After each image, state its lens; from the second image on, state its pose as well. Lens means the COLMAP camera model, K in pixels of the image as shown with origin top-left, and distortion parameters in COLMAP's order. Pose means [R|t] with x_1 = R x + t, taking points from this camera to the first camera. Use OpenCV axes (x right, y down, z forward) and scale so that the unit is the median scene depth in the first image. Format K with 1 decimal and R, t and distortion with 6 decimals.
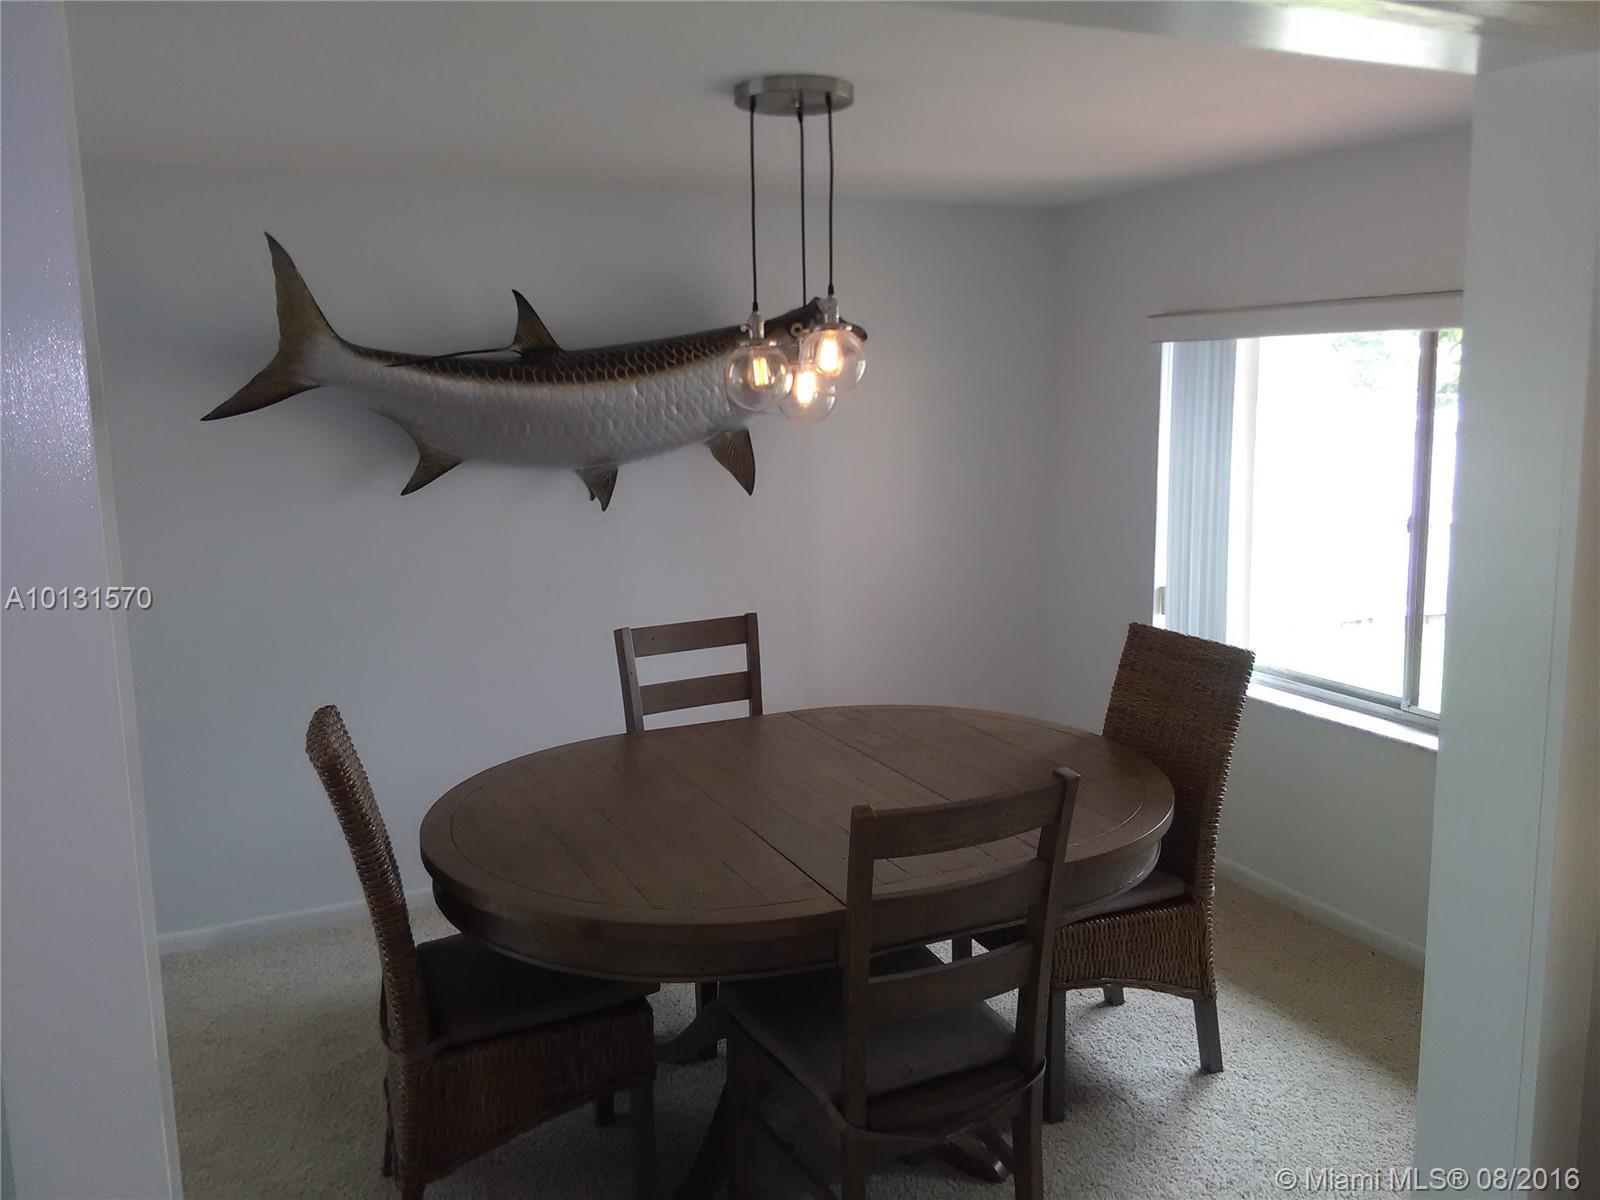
lens RADIAL K [[1273.4, 0, 814.6], [0, 1273.4, 607.5], [0, 0, 1]] dist [0.117278, -0.199484]
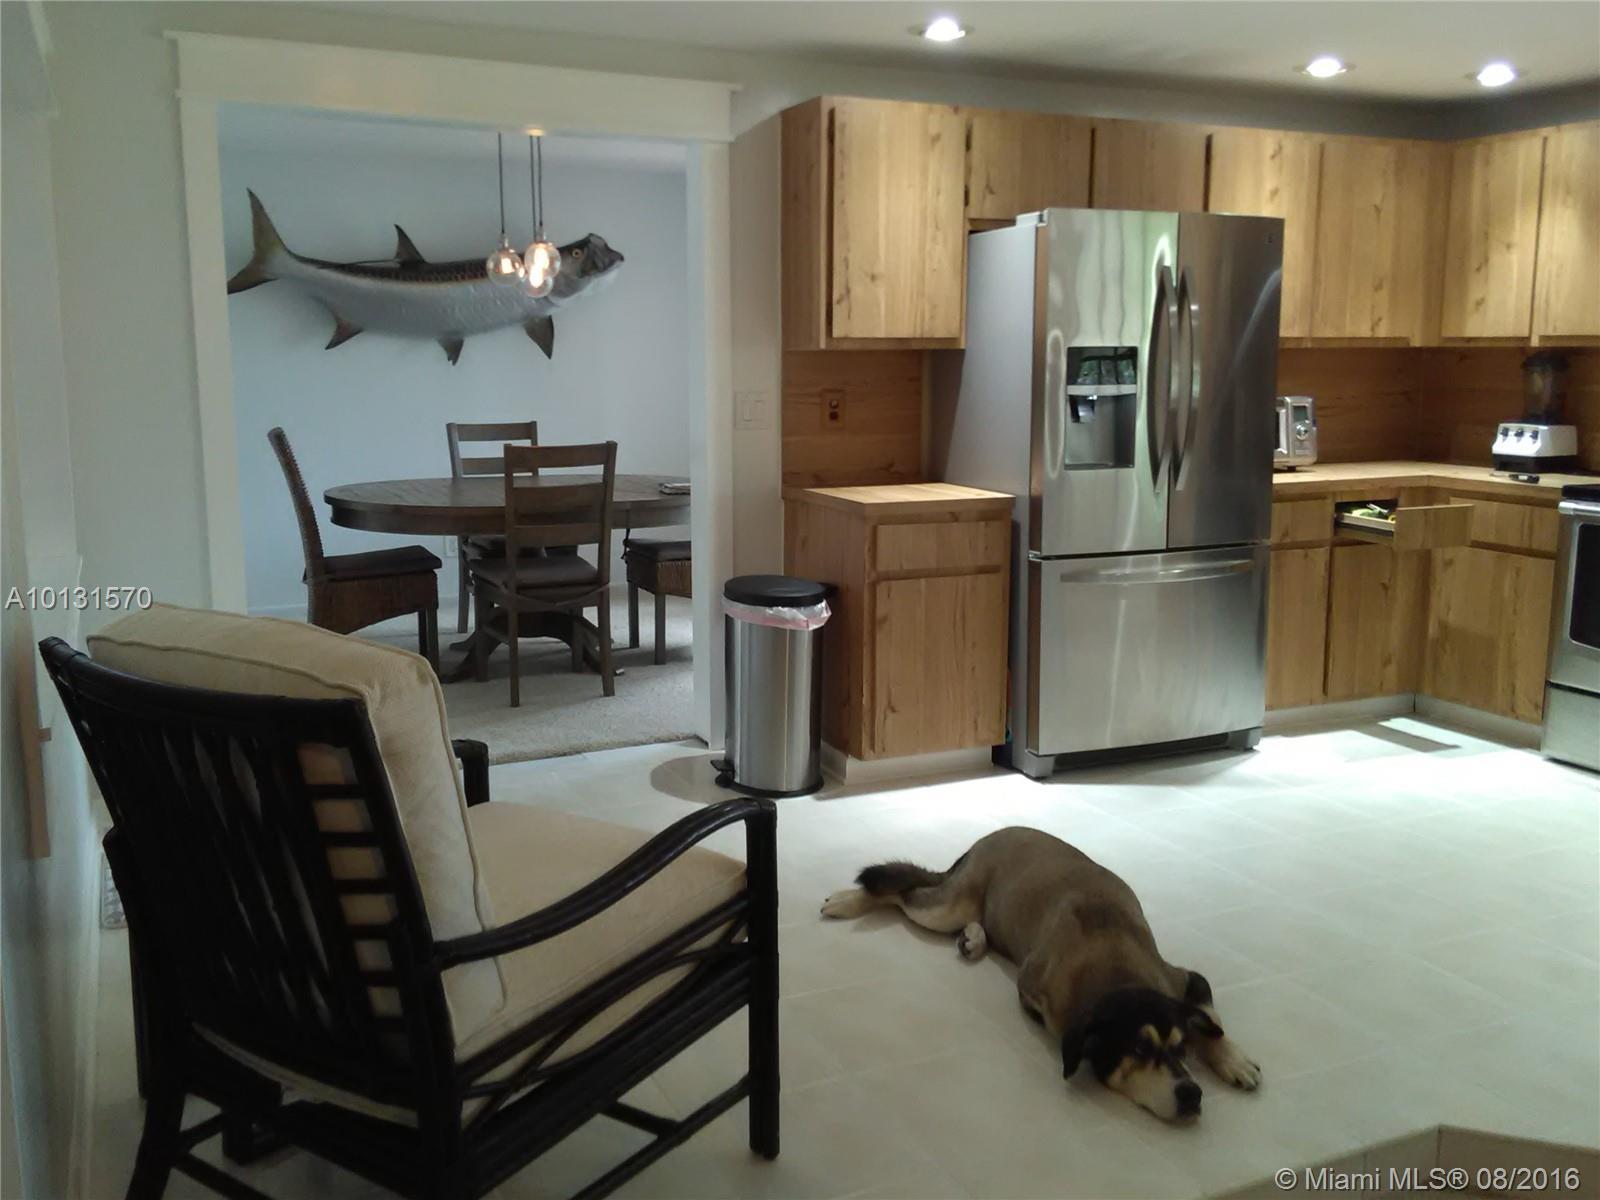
lens RADIAL K [[1433.2, 0, 788.1], [0, 1433.2, 590.2], [0, 0, 1]] dist [0.122534, -0.187826]
pose [[0.999642, 0.015495, -0.021804, 0.317180], [-0.015634, 0.999859, -0.006188, 0.224847], [0.021705, 0.006527, 0.999743, -0.843000]]
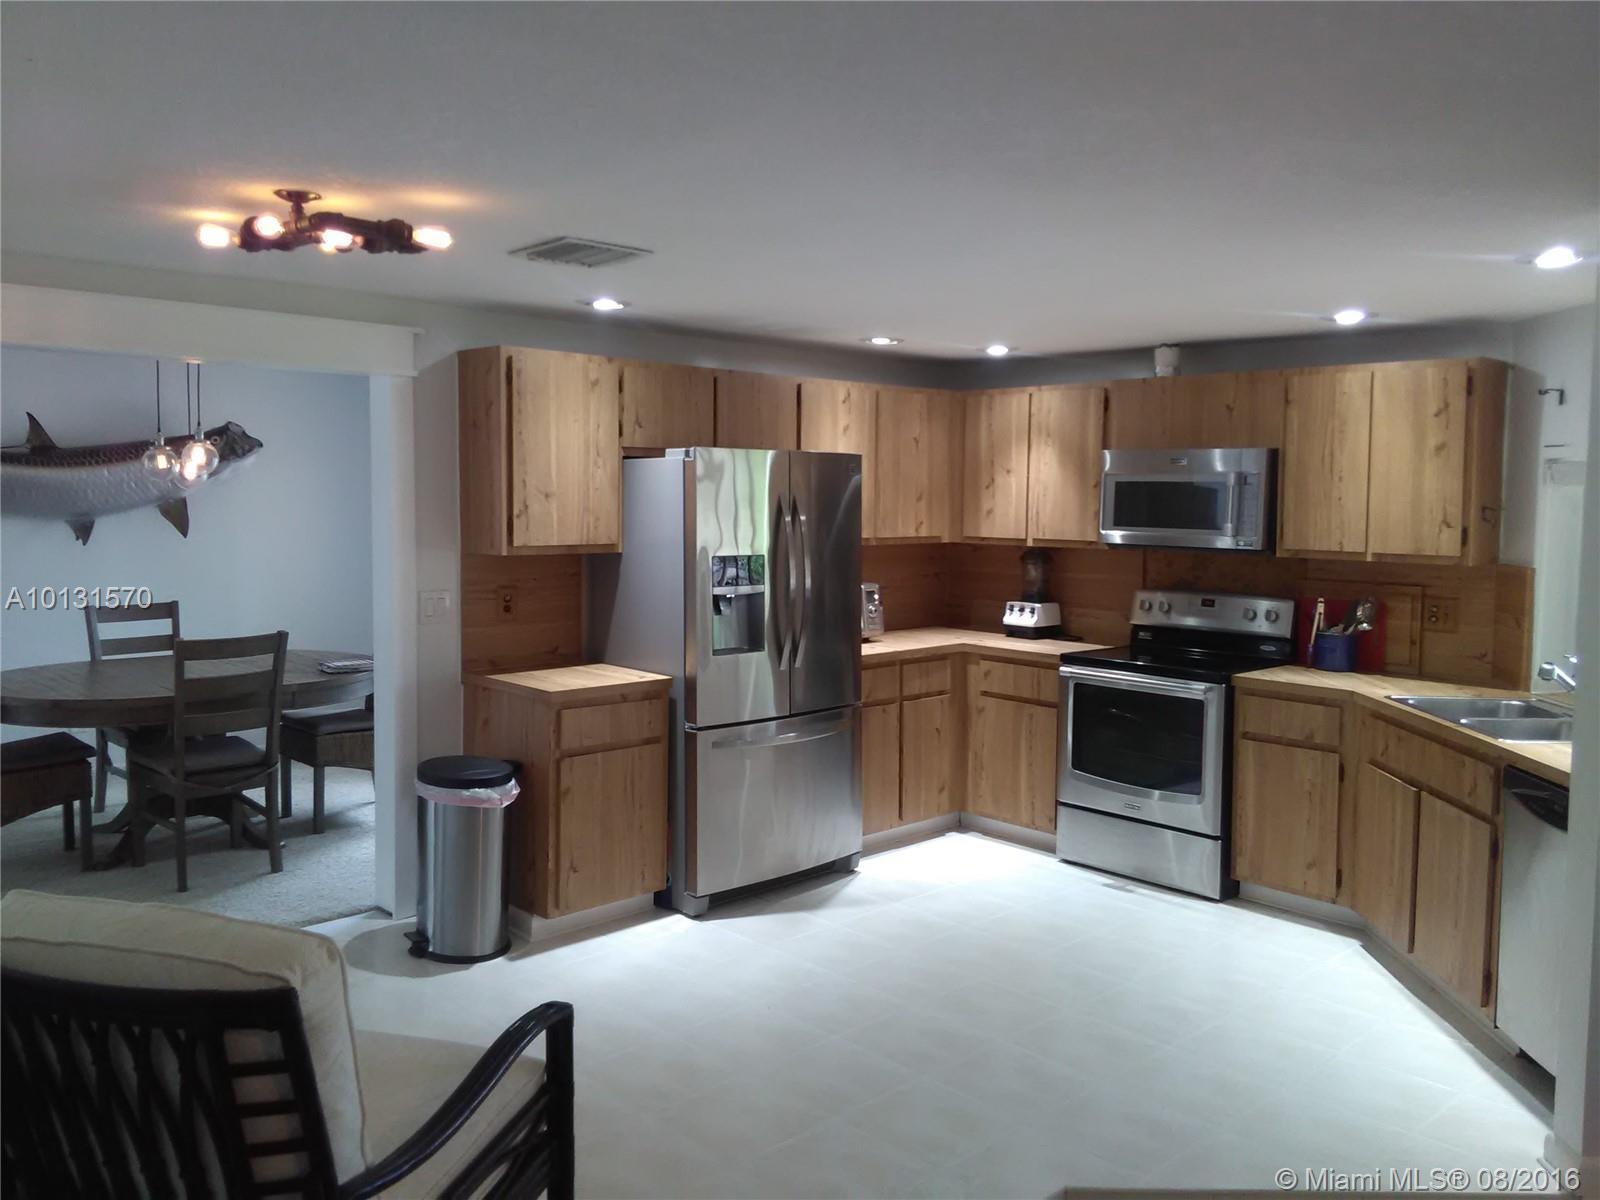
lens RADIAL K [[1273.4, 0, 806.9], [0, 1273.4, 588.0], [0, 0, 1]] dist [0.117278, -0.199484]
pose [[0.951067, 0.002226, 0.308975, 0.214843], [0.028280, 0.995150, -0.094216, 0.170970], [-0.307687, 0.098344, 0.946392, -0.893764]]
